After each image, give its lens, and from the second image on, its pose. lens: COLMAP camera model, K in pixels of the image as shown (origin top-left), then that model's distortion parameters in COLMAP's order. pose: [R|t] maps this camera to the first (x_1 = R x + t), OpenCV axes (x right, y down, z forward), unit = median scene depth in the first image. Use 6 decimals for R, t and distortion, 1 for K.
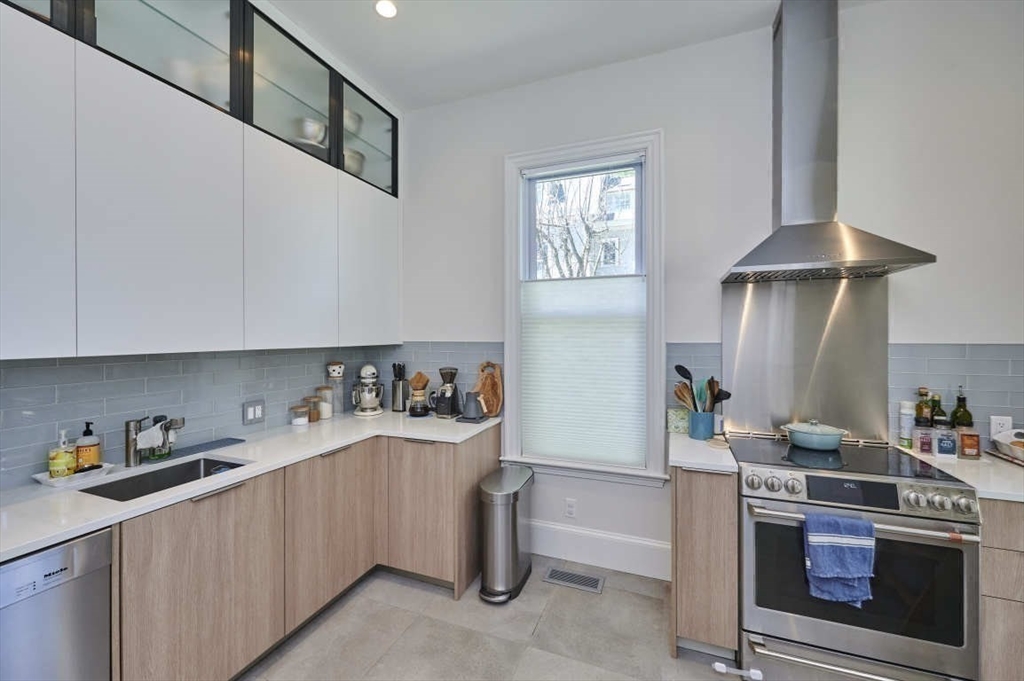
lens RADIAL K [[410.9, 0, 513.9], [0, 410.9, 335.0], [0, 0, 1]] dist [-0.001196, -0.000321]
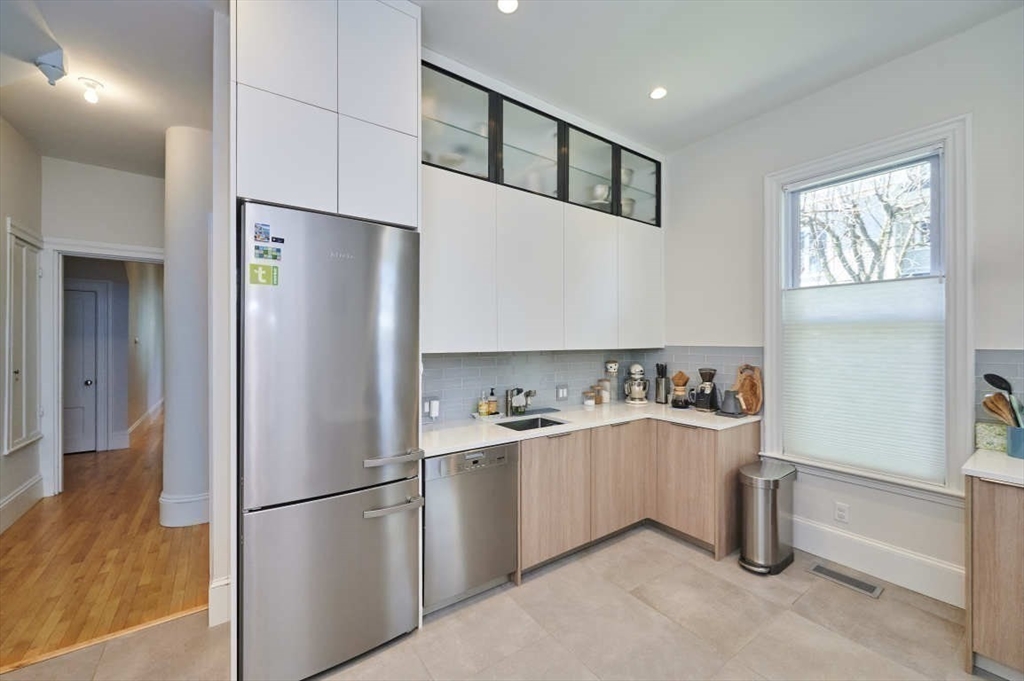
lens RADIAL K [[407.0, 0, 508.0], [0, 407.0, 340.2], [0, 0, 1]] dist [-0.001308, -0.000462]
pose [[0.832499, 0.001262, -0.554025, 0.009698], [-0.001011, 0.999999, 0.000759, -0.001070], [0.554025, -0.000072, 0.832500, -0.311529]]
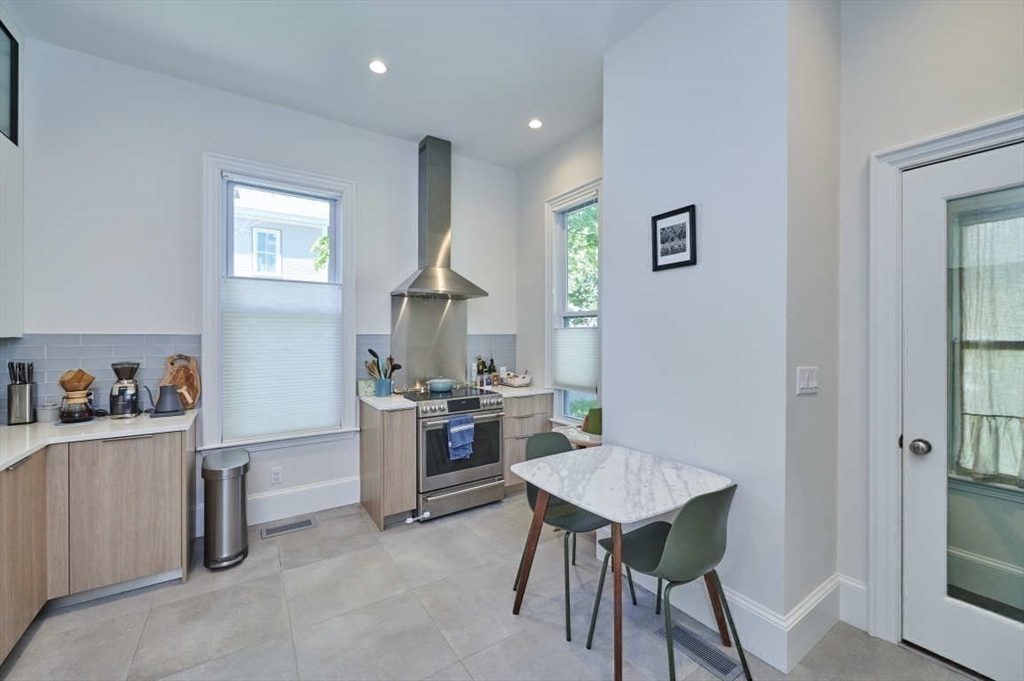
lens RADIAL K [[407.0, 0, 508.0], [0, 407.0, 340.2], [0, 0, 1]] dist [-0.001308, -0.000462]
pose [[0.574912, -0.007040, 0.818185, -0.471163], [-0.001196, 0.999955, 0.009444, 0.024464], [-0.818214, -0.006408, 0.574878, -0.229723]]
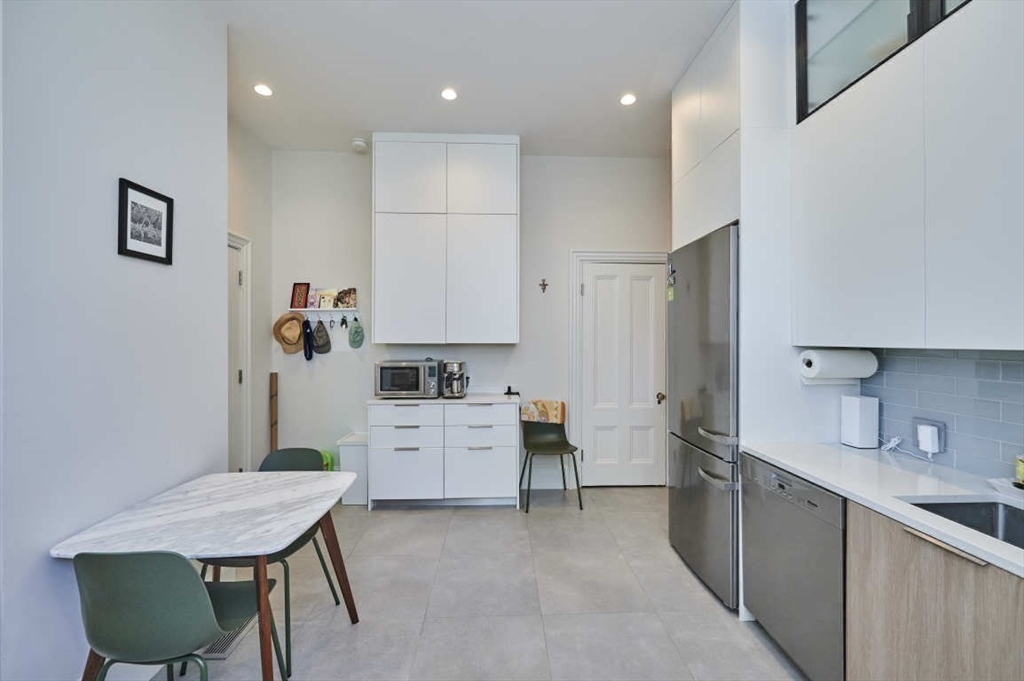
lens RADIAL K [[407.0, 0, 508.0], [0, 407.0, 340.2], [0, 0, 1]] dist [-0.001308, -0.000462]
pose [[-0.922980, 0.003627, -0.384830, 0.160171], [0.001880, 0.999986, 0.004916, 0.013425], [0.384843, 0.003814, -0.922974, 0.899921]]
